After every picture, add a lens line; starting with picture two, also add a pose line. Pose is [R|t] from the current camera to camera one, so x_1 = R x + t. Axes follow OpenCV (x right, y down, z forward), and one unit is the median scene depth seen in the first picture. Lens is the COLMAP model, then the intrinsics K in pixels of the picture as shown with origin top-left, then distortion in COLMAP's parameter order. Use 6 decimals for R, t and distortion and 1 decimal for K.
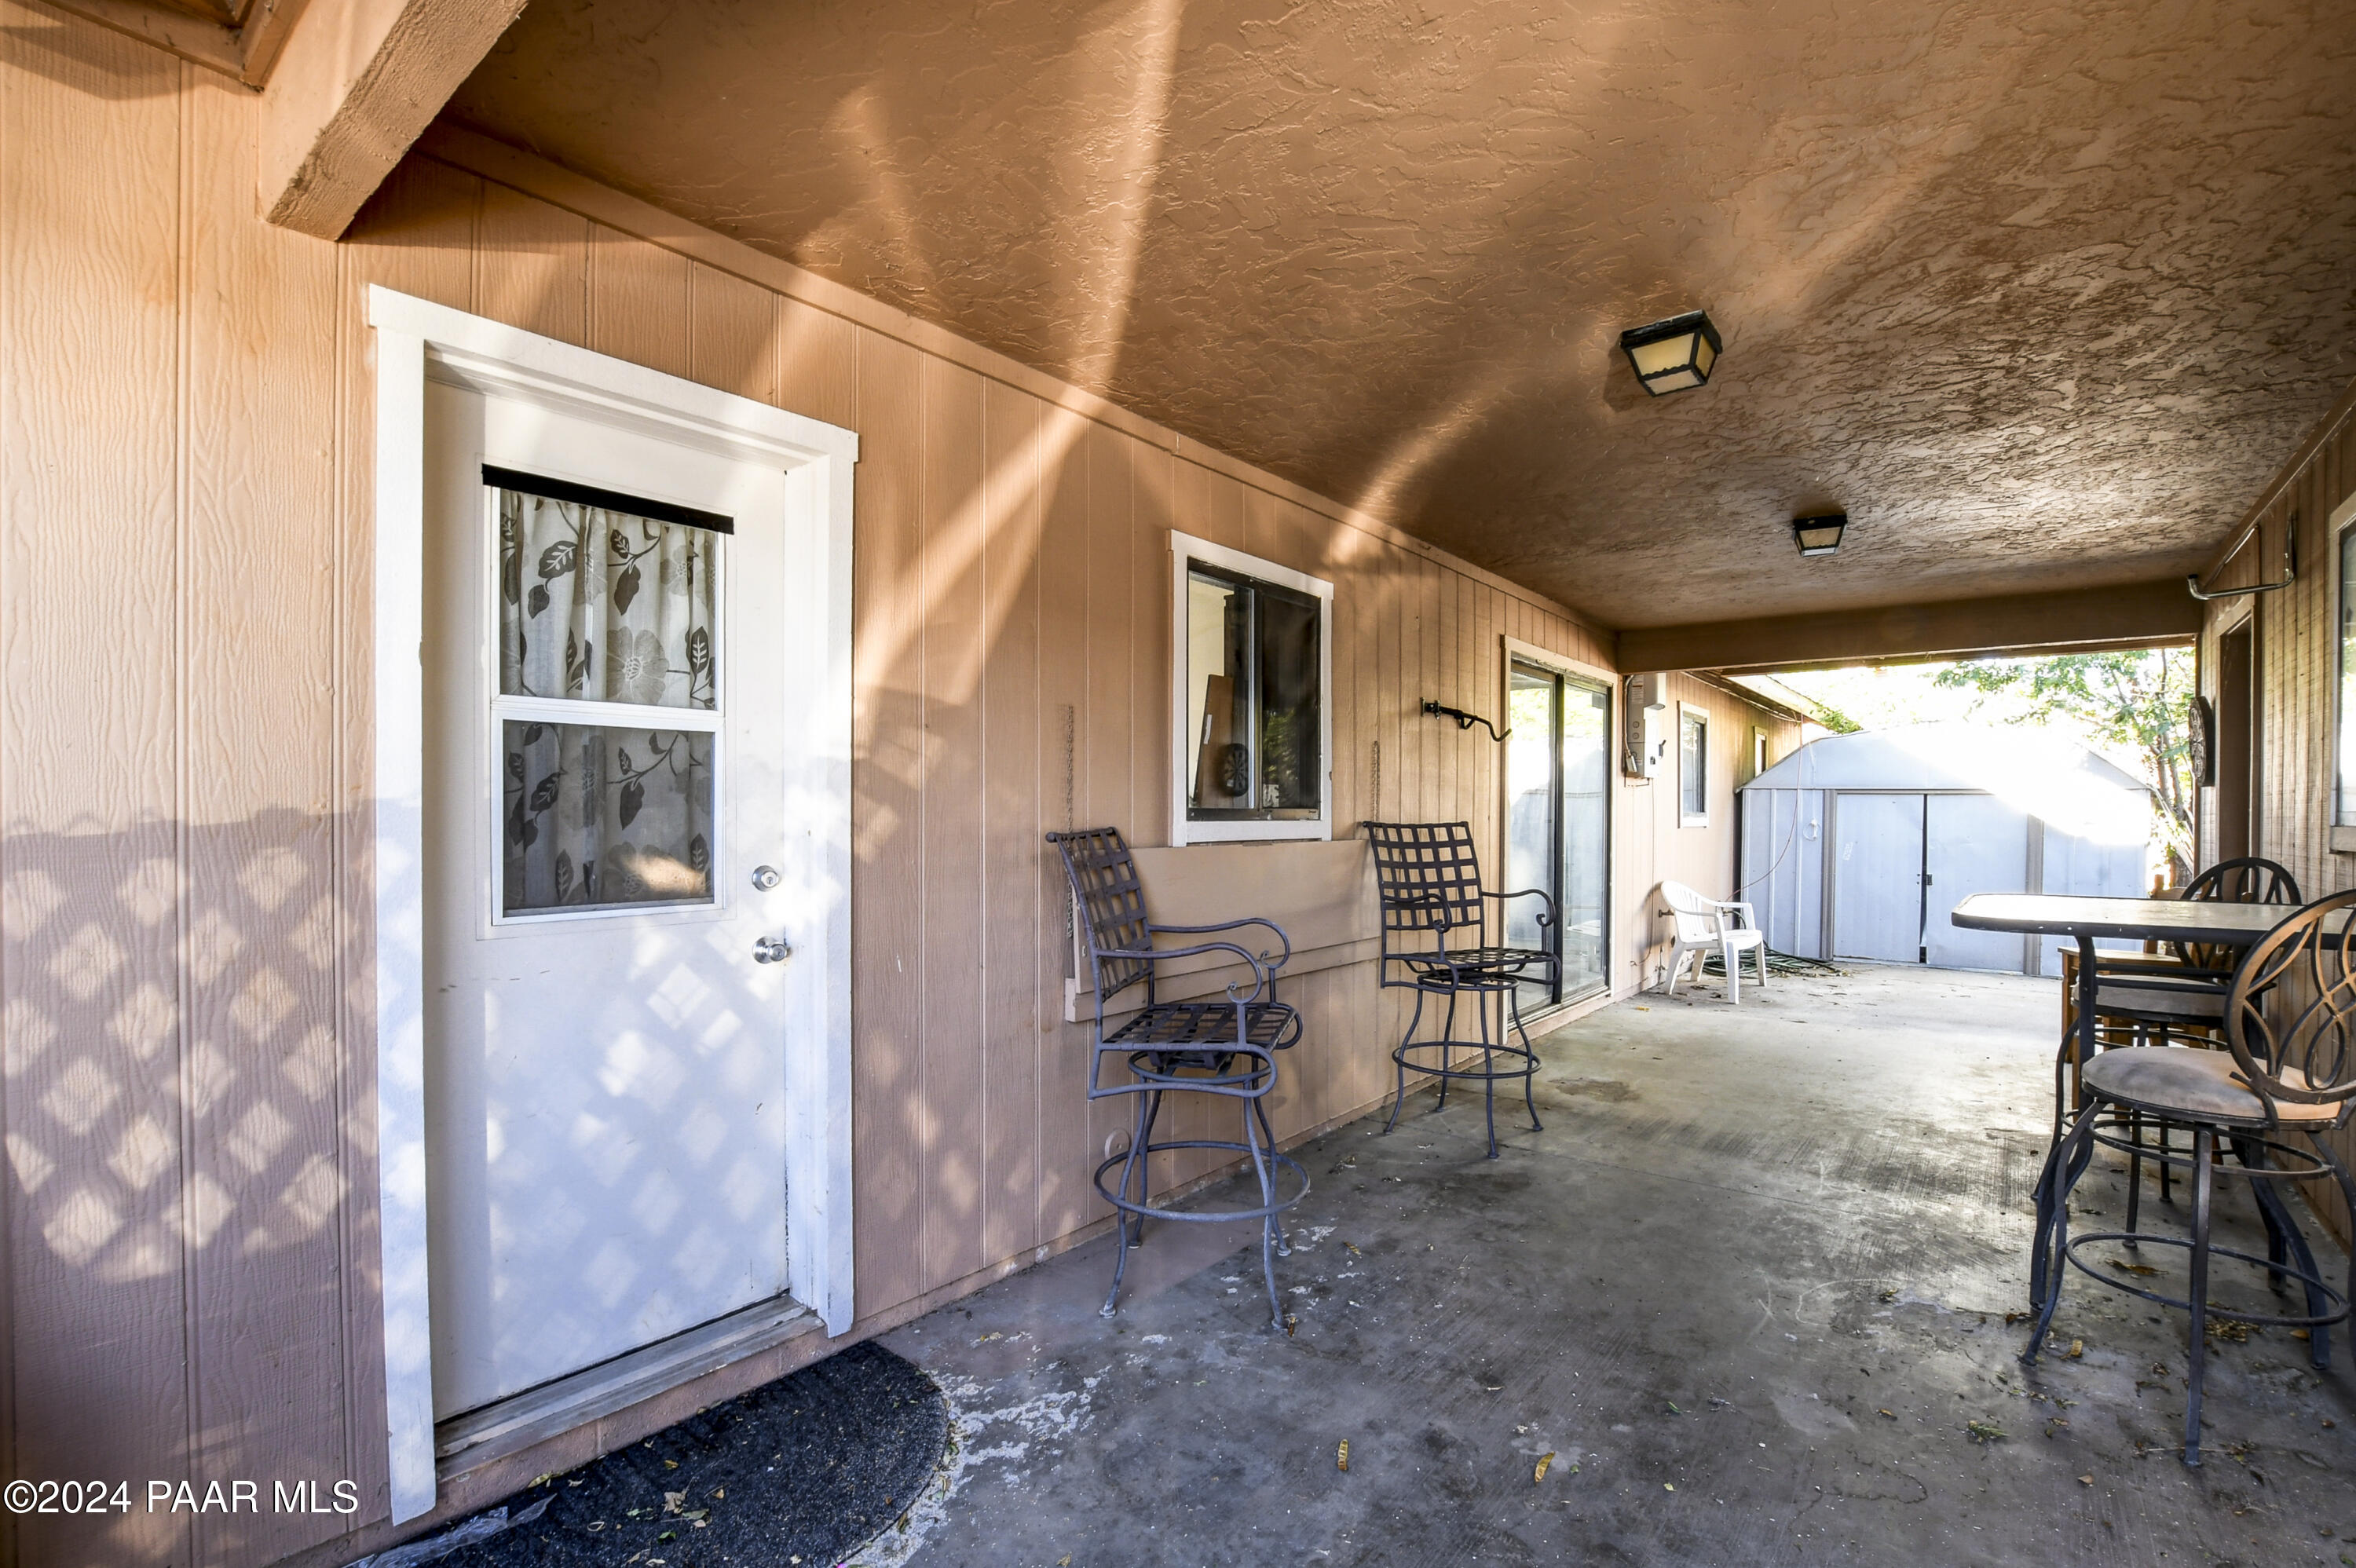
lens RADIAL K [[1076.5, 0, 1179.5], [0, 1076.5, 794.2], [0, 0, 1]] dist [-0.036076, 0.008019]
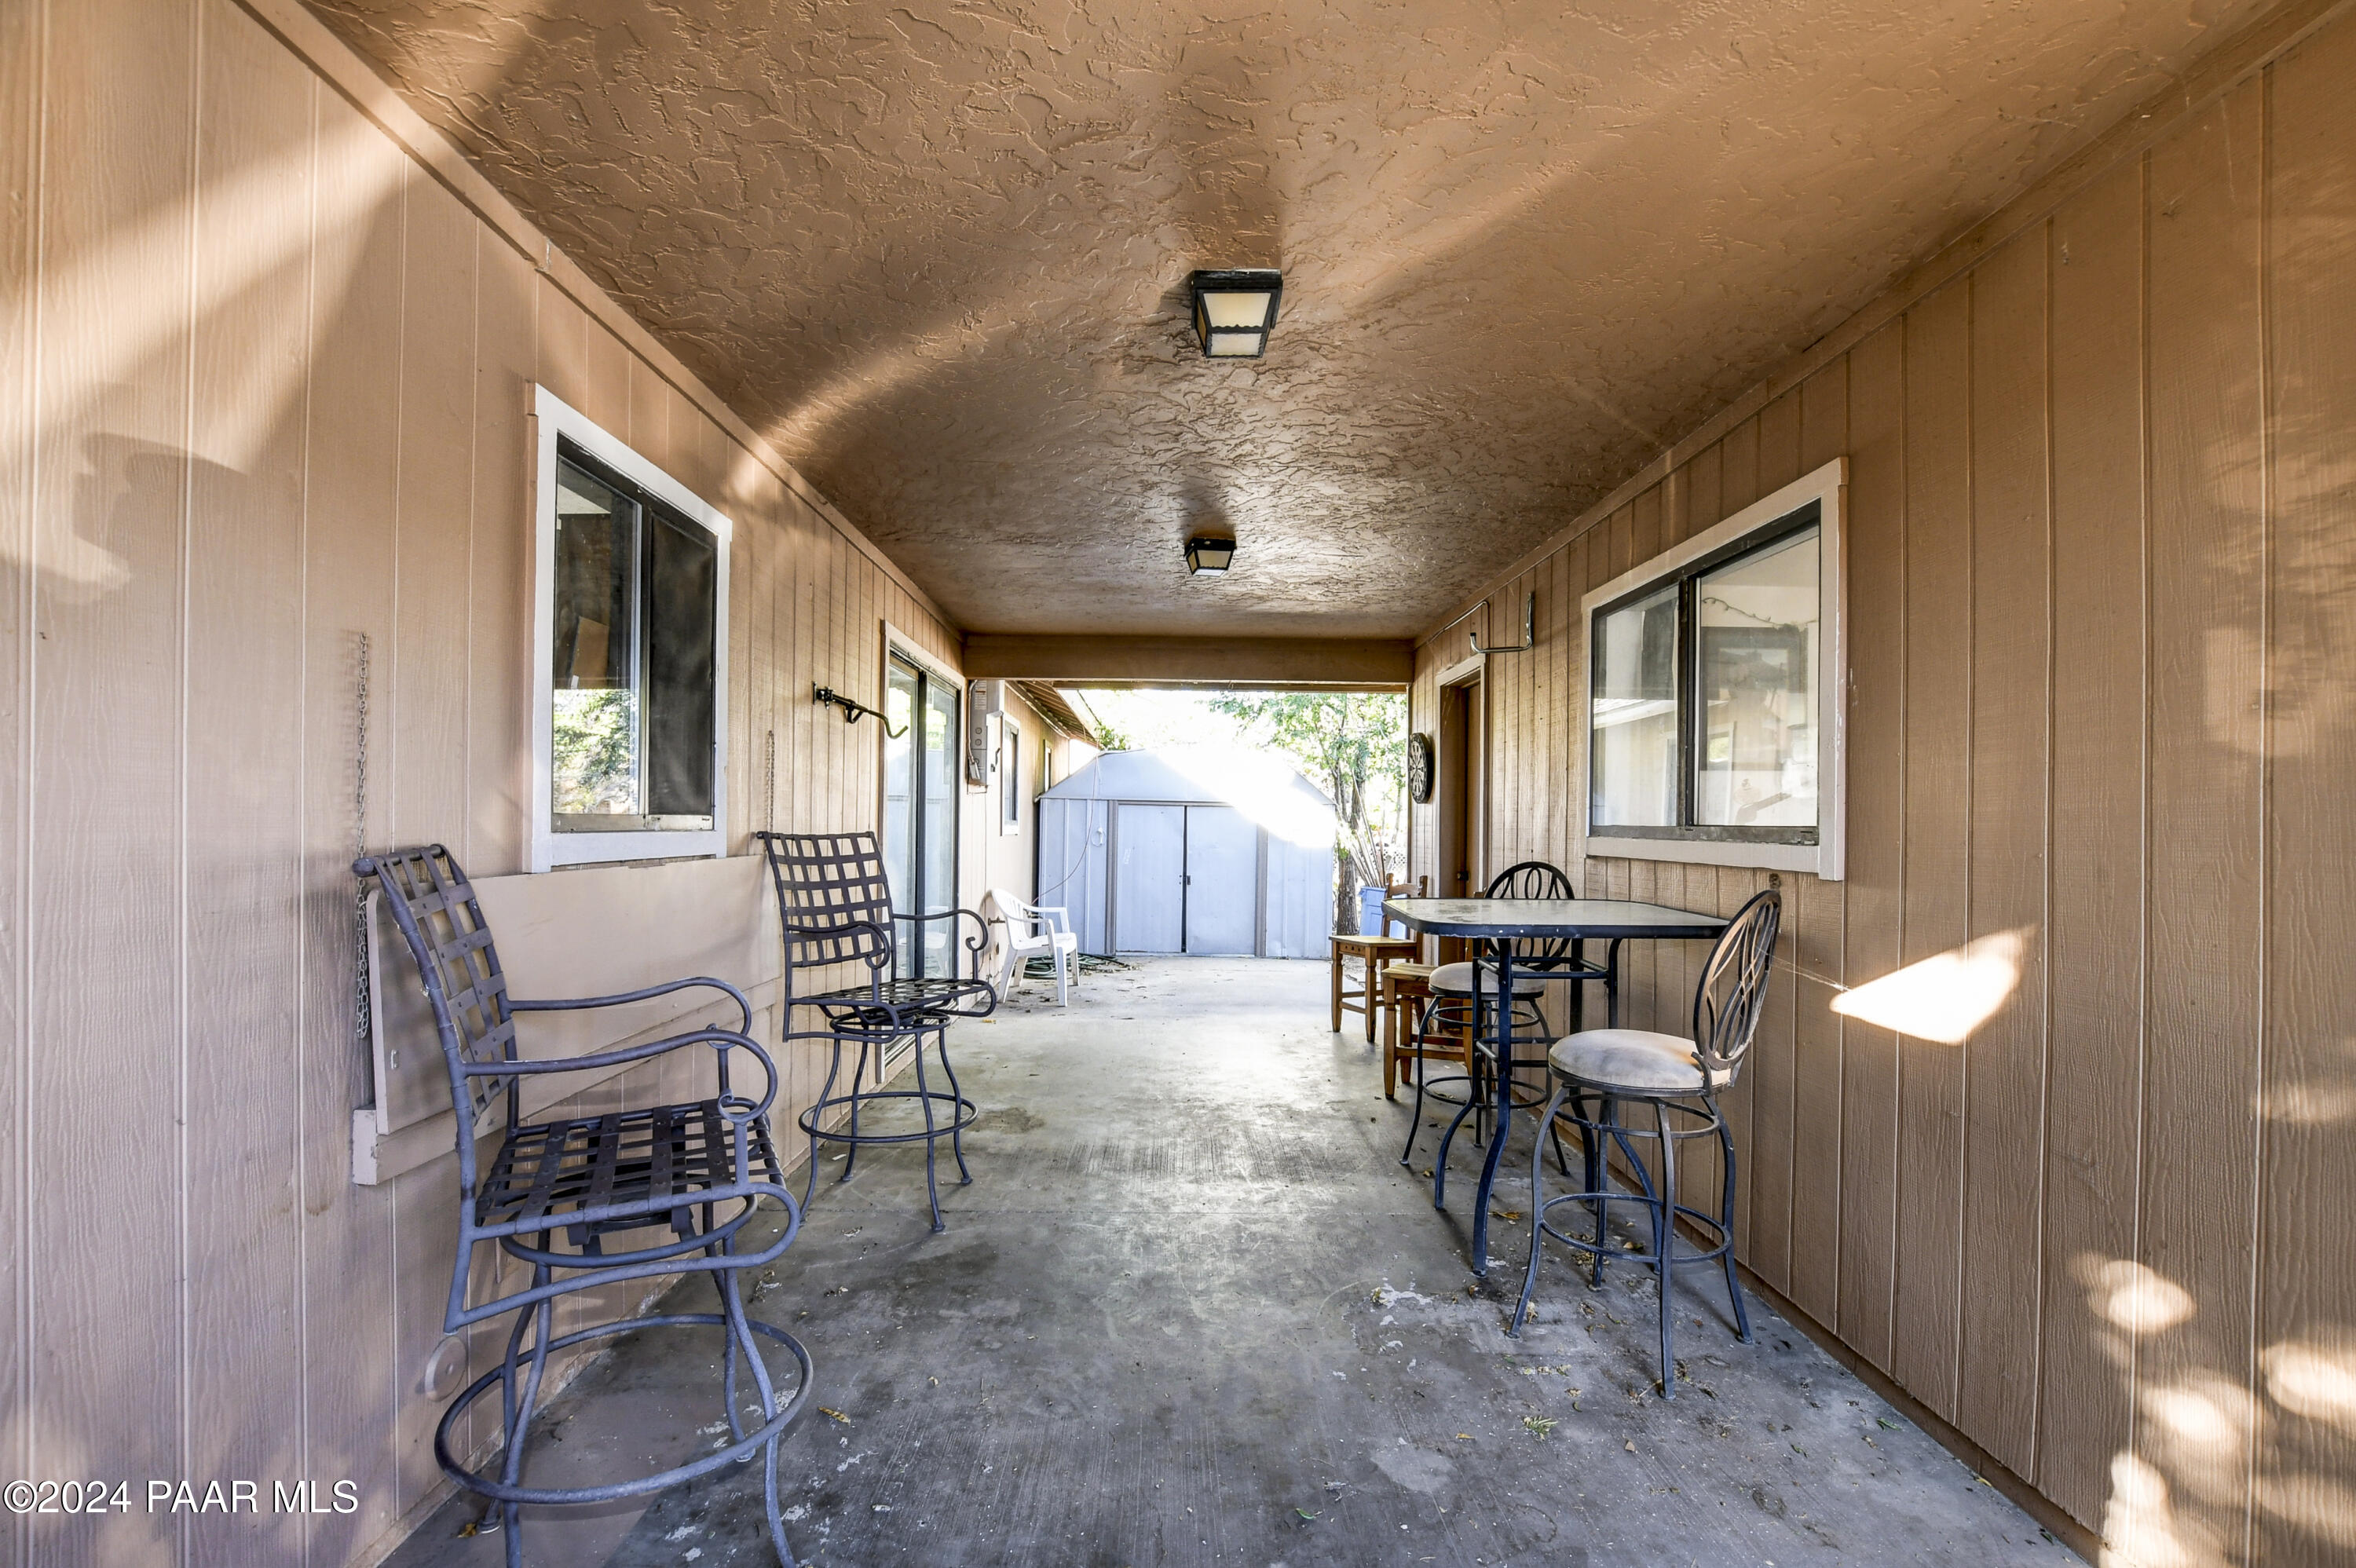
lens RADIAL K [[1076.5, 0, 1183.2], [0, 1076.5, 806.0], [0, 0, 1]] dist [-0.036076, 0.008019]
pose [[0.776900, 0.013599, 0.629478, -0.083128], [-0.017405, 0.999849, -0.000119, 0.001311], [-0.629384, -0.010864, 0.777019, 0.202826]]
